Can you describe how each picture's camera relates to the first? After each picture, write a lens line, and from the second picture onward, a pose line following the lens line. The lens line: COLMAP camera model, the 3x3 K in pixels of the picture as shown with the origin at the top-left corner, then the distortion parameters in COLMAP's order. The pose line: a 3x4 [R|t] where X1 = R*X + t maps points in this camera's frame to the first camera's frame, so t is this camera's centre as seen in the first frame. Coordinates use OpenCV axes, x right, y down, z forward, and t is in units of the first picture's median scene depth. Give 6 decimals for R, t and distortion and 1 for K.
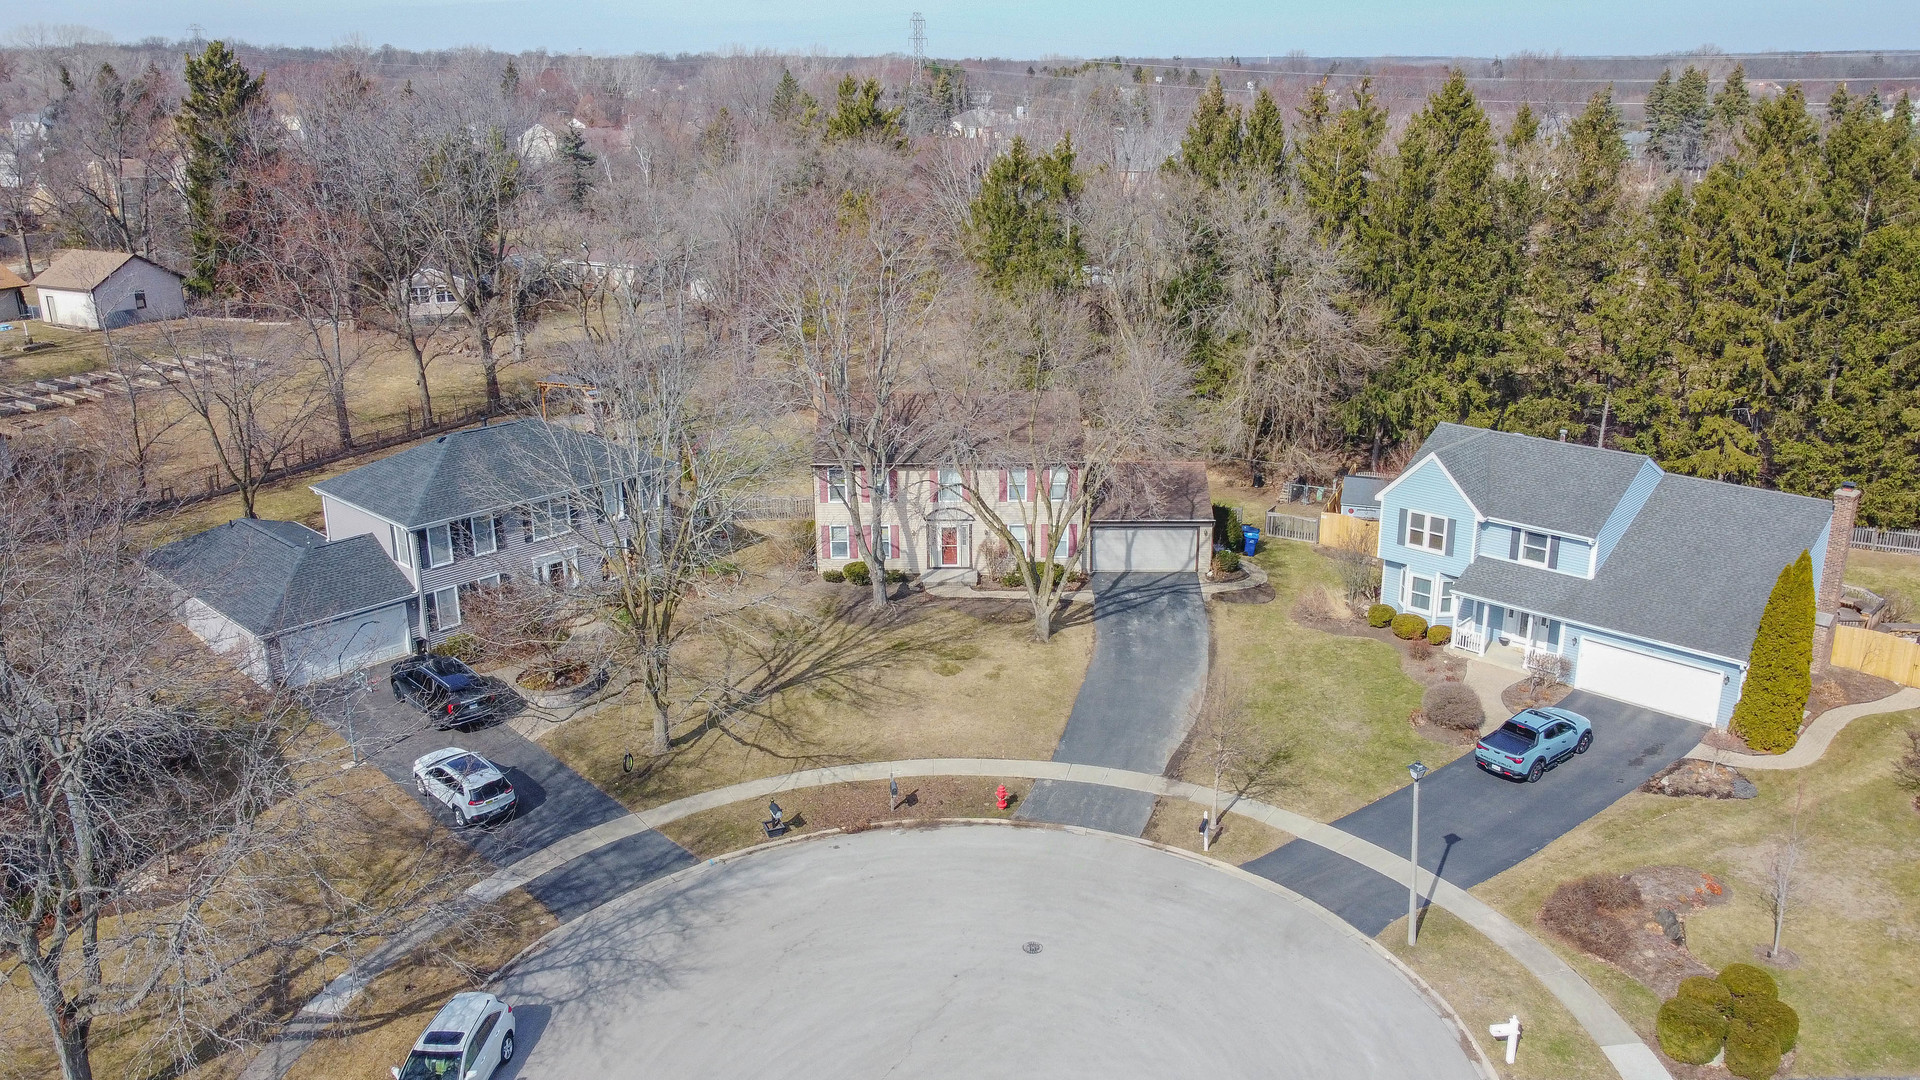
lens RADIAL K [[1419.6, 0, 1004.7], [0, 1419.6, 517.7], [0, 0, 1]] dist [-0.012245, -0.002076]
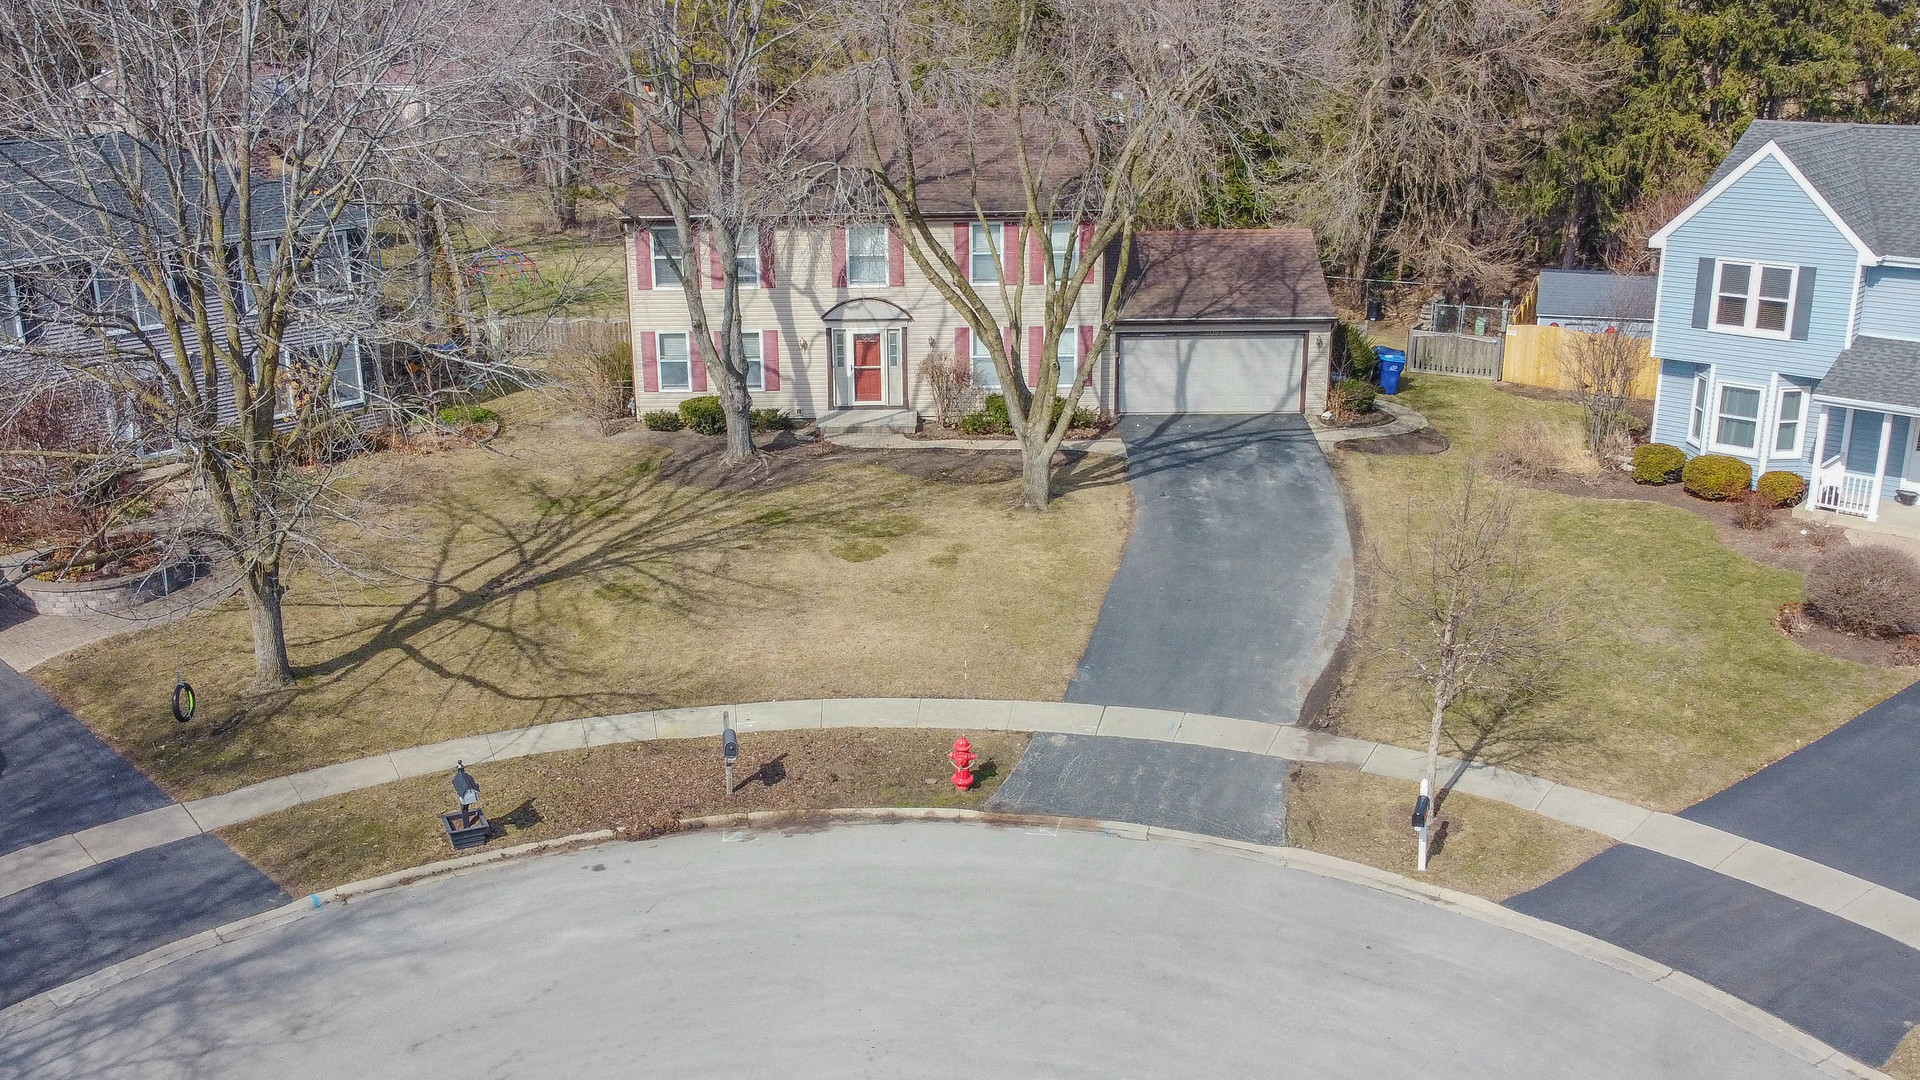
lens RADIAL K [[1708.9, 0, 956.5], [0, 1708.9, 540.4], [0, 0, 1]] dist [-0.006763, -0.005725]
pose [[0.999985, -0.004695, -0.002760, -0.001860], [0.004691, 0.999988, -0.001394, 0.104787], [0.002767, 0.001381, 0.999995, 0.369272]]
